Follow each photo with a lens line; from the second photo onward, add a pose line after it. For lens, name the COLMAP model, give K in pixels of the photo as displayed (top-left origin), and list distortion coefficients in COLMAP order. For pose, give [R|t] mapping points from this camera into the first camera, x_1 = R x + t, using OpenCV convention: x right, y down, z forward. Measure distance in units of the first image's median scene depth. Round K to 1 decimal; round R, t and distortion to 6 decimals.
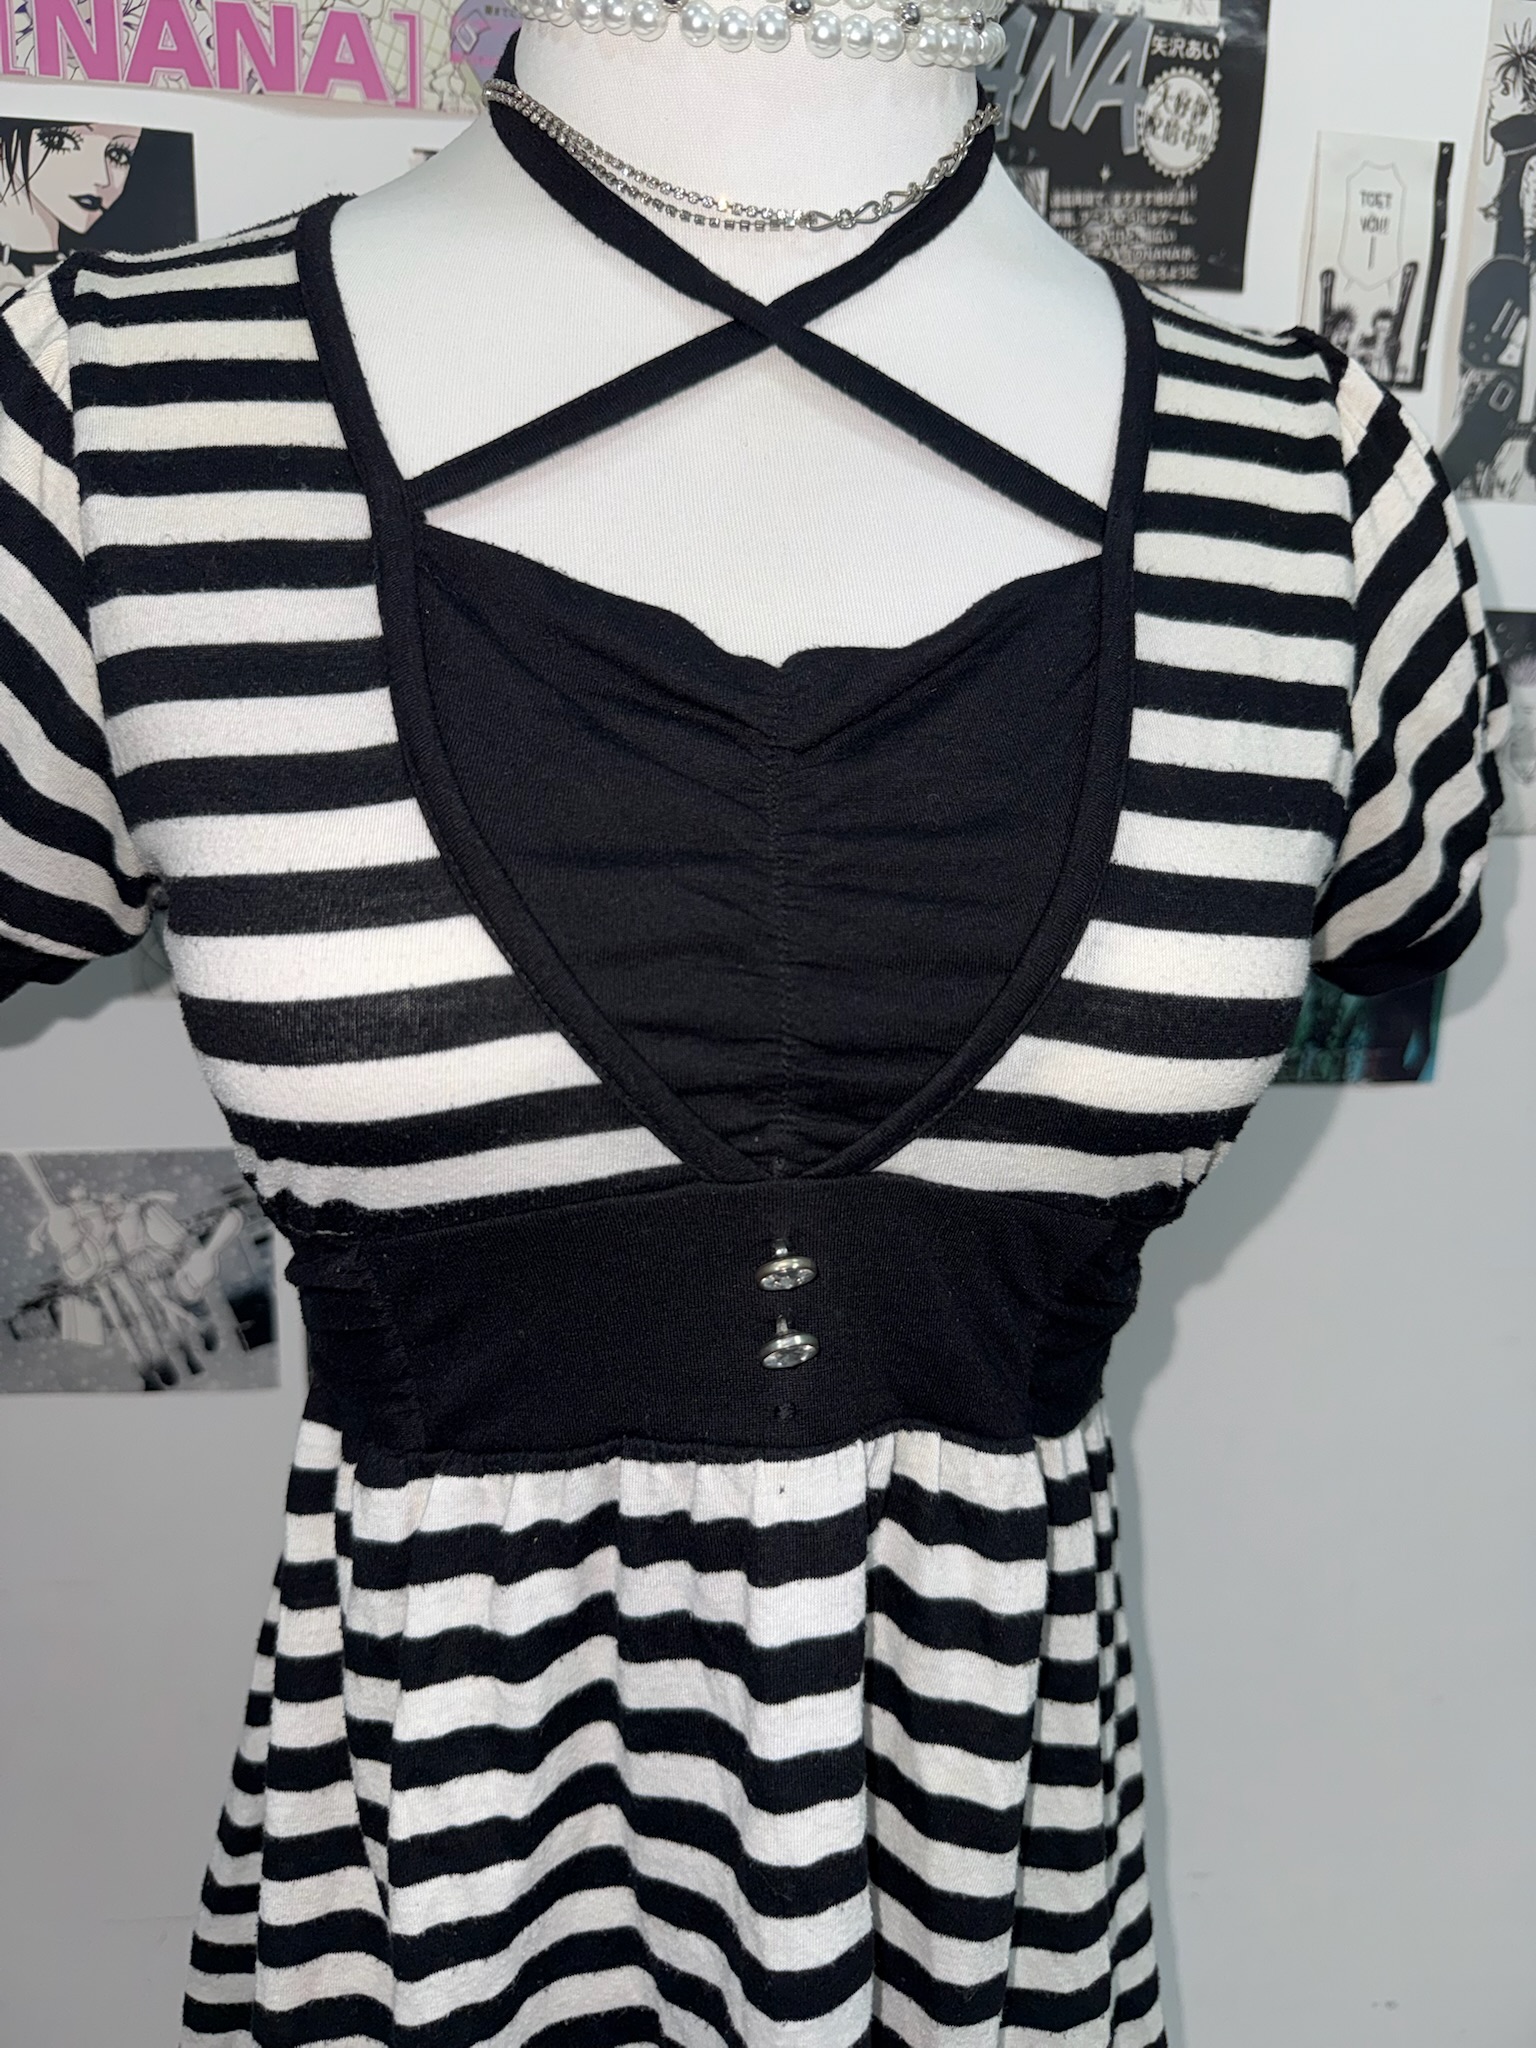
lens RADIAL K [[1508.1, 0, 765.7], [0, 1508.1, 1039.3], [0, 0, 1]] dist [-0.039218, 0.006807]
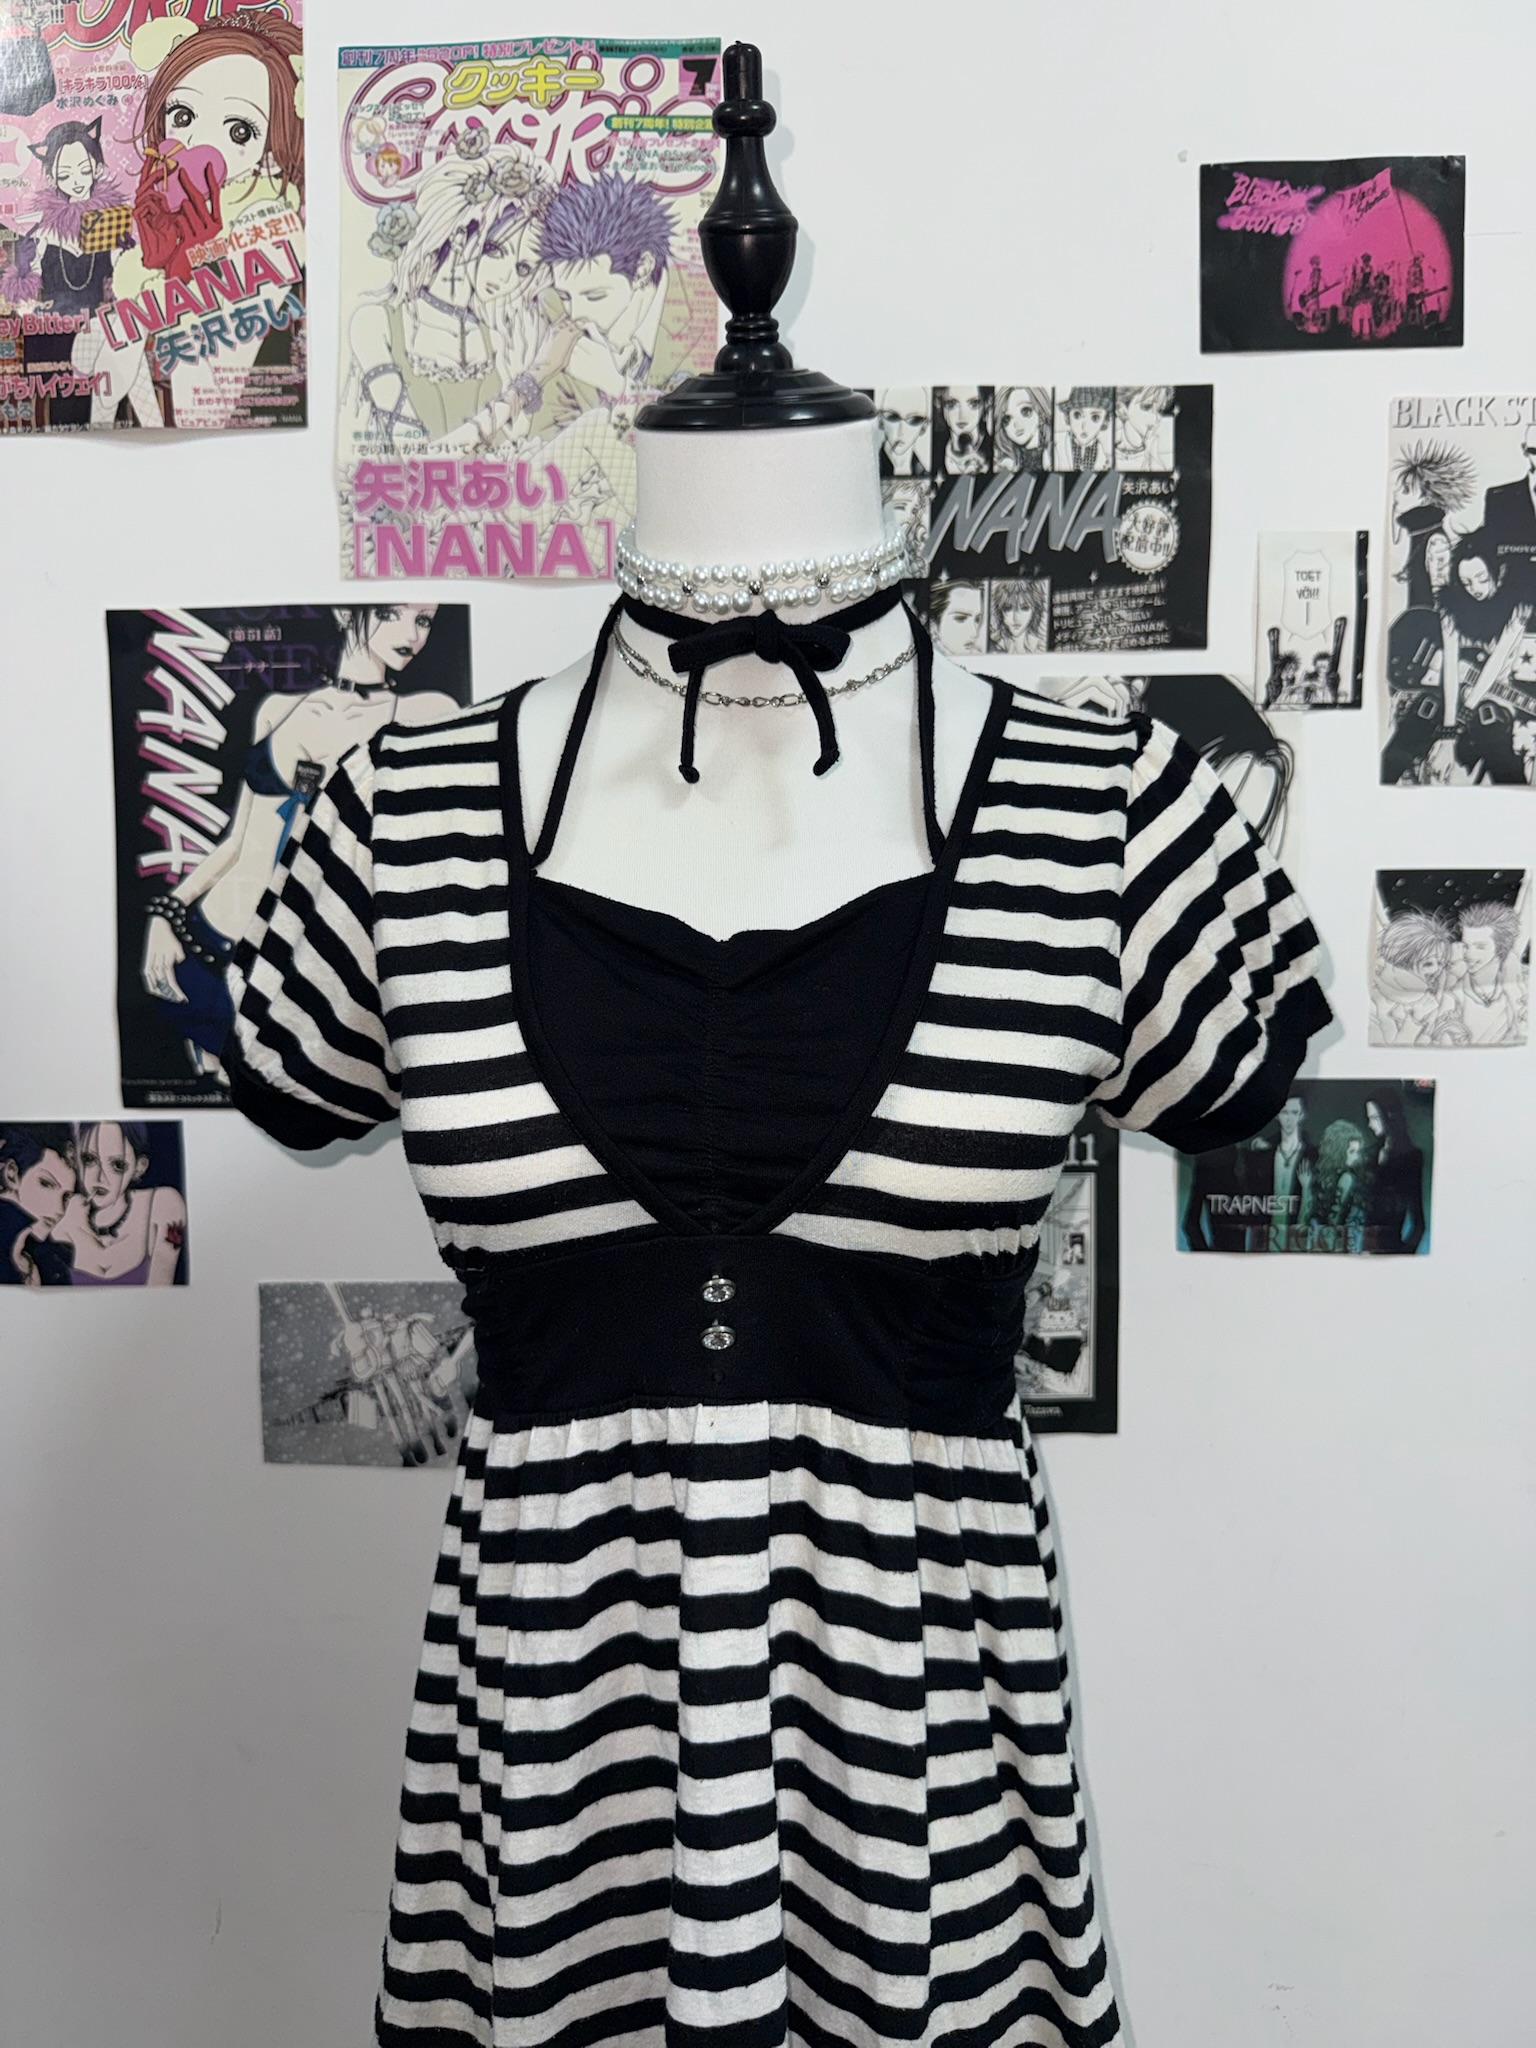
lens RADIAL K [[1508.1, 0, 772.3], [0, 1508.1, 1041.8], [0, 0, 1]] dist [-0.039218, 0.006807]
pose [[0.979676, -0.013914, -0.200103, 0.232384], [-0.018060, 0.987421, -0.157079, 0.078196], [0.199771, 0.157501, 0.967101, -0.381788]]
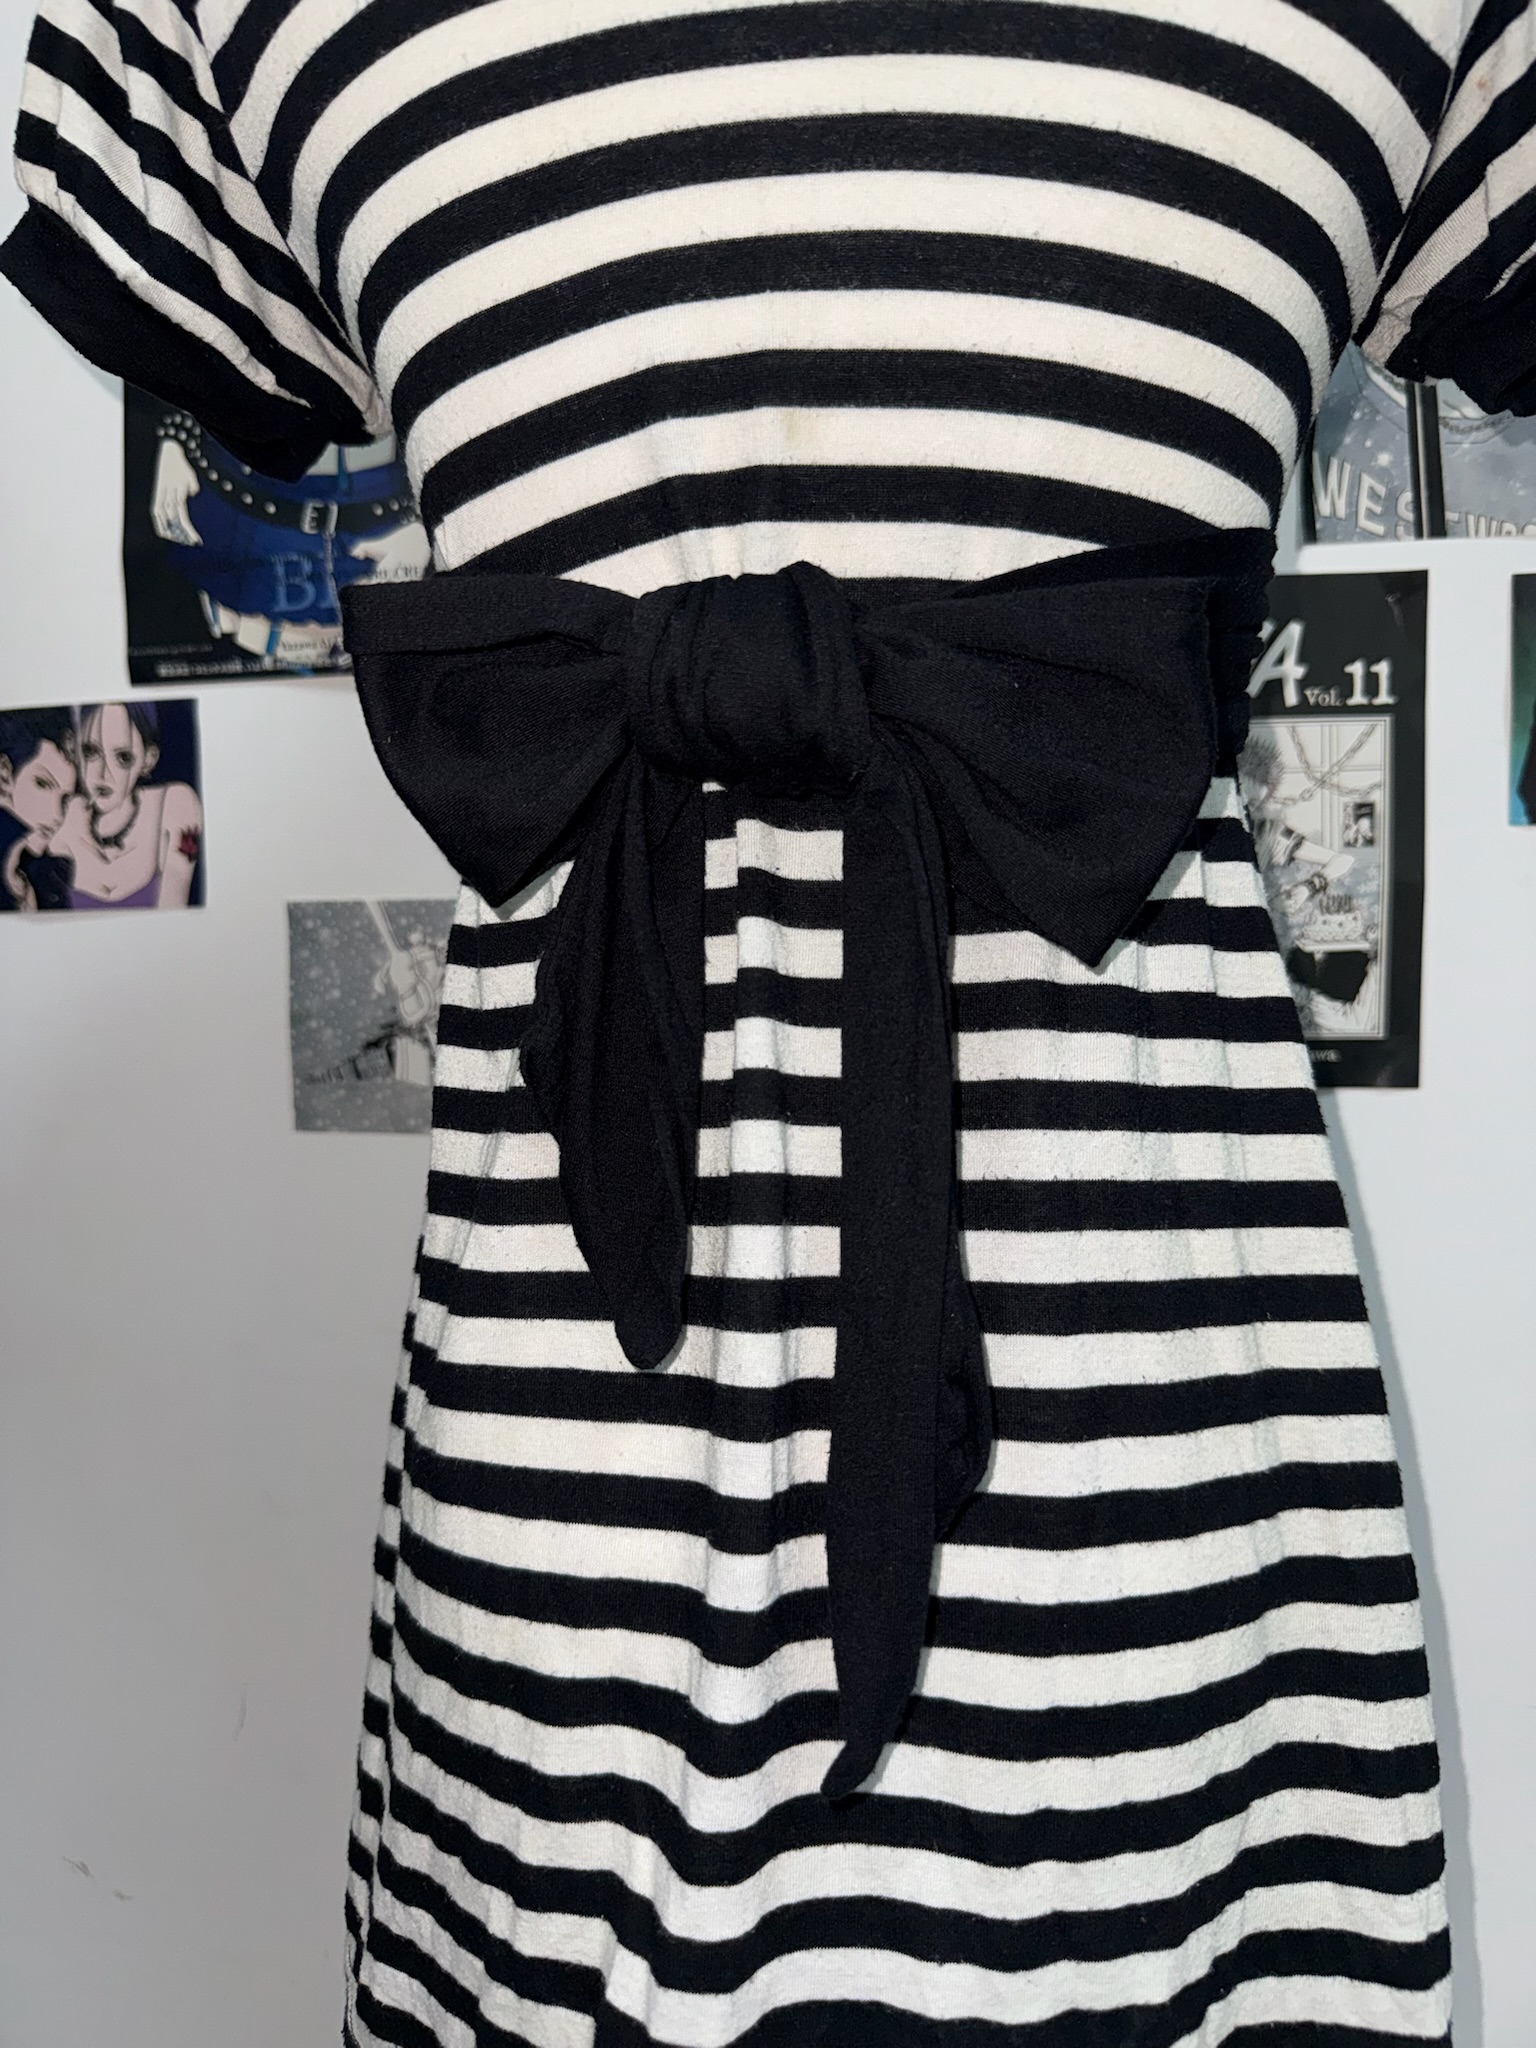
lens RADIAL K [[1508.1, 0, 756.6], [0, 1508.1, 1040.2], [0, 0, 1]] dist [-0.039218, 0.006807]
pose [[0.938325, -0.009464, -0.345624, 0.182404], [-0.045122, 0.987724, -0.149548, 0.393708], [0.342796, 0.155920, 0.926380, 0.092912]]
